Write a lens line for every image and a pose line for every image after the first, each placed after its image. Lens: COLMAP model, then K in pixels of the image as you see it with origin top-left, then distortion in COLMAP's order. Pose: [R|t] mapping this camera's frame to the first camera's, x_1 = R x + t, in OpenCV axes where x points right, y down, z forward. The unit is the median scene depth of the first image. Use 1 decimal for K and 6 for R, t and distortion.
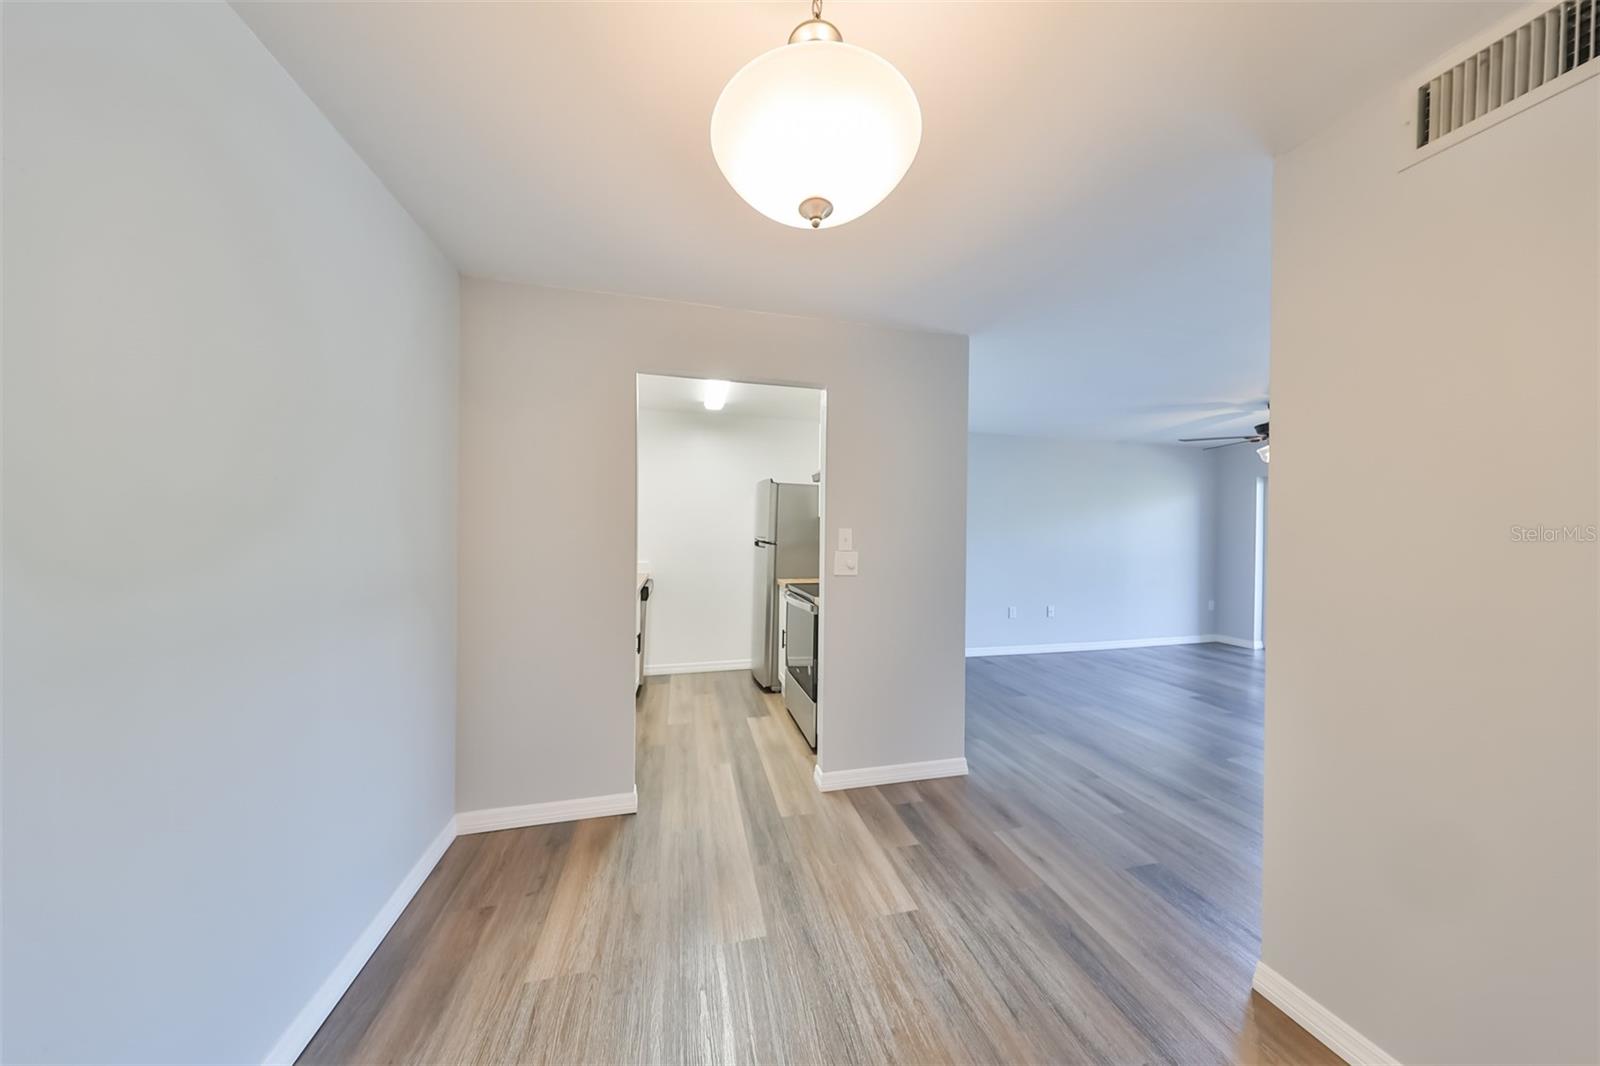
lens RADIAL K [[520.5, 0, 792.3], [0, 520.5, 529.0], [0, 0, 1]] dist [0.000717, 0.000029]
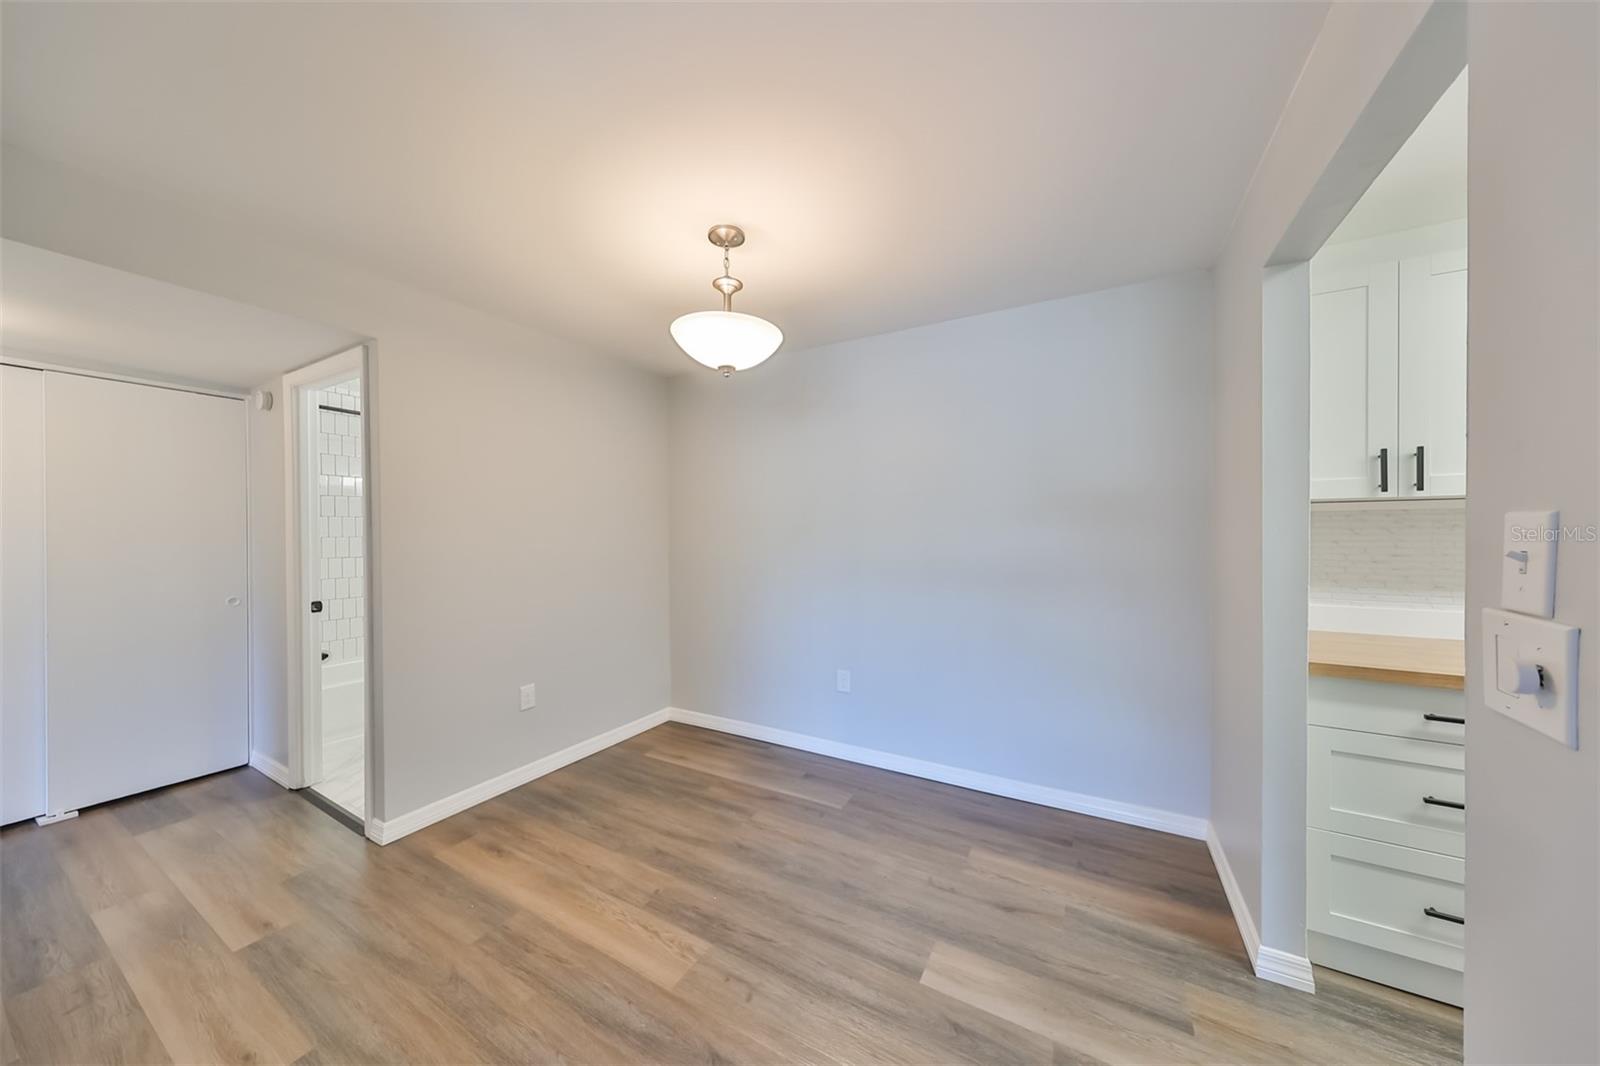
lens RADIAL K [[501.2, 0, 810.9], [0, 501.2, 540.4], [0, 0, 1]] dist [0.000059, 0.000123]
pose [[-0.658013, 0.010140, -0.752938, 0.514201], [-0.001541, 0.999889, 0.014813, 0.032113], [0.753005, 0.010907, -0.657924, 1.059241]]
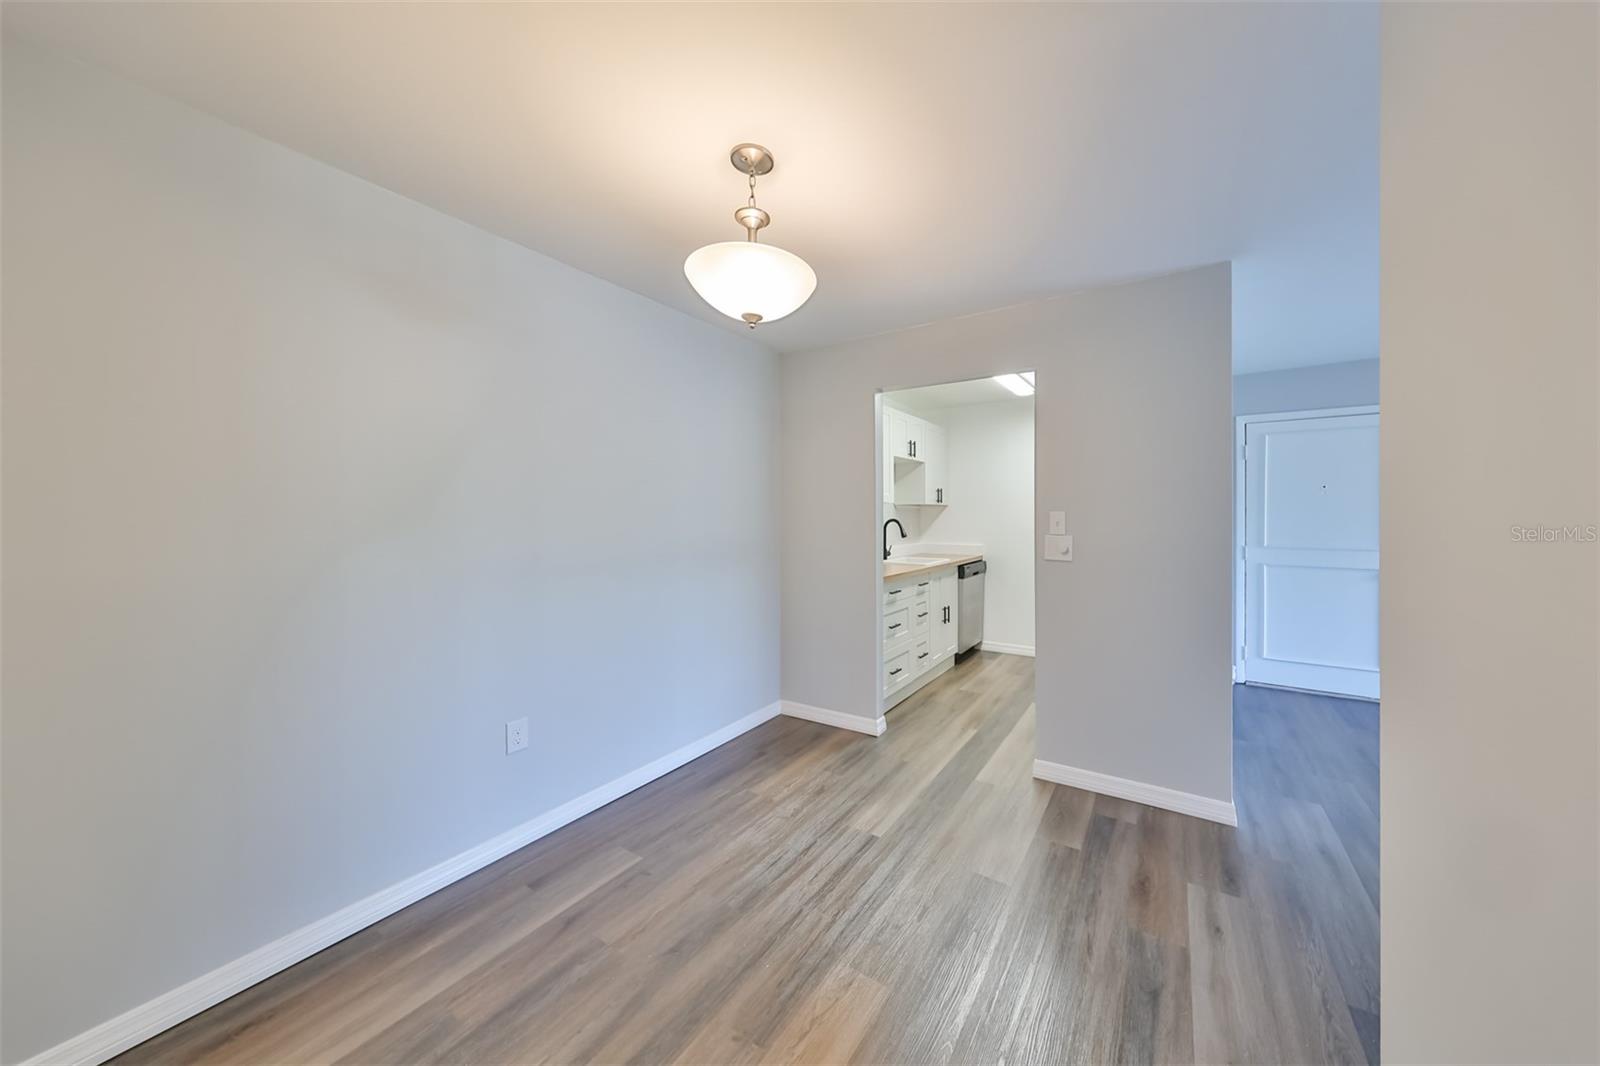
lens RADIAL K [[521.0, 0, 821.2], [0, 521.0, 526.2], [0, 0, 1]] dist [0.000751, 0.000049]
pose [[0.682336, 0.001796, -0.731036, 0.581673], [0.012053, 0.999833, 0.013706, 0.009378], [0.730939, -0.018163, 0.682201, 0.039170]]
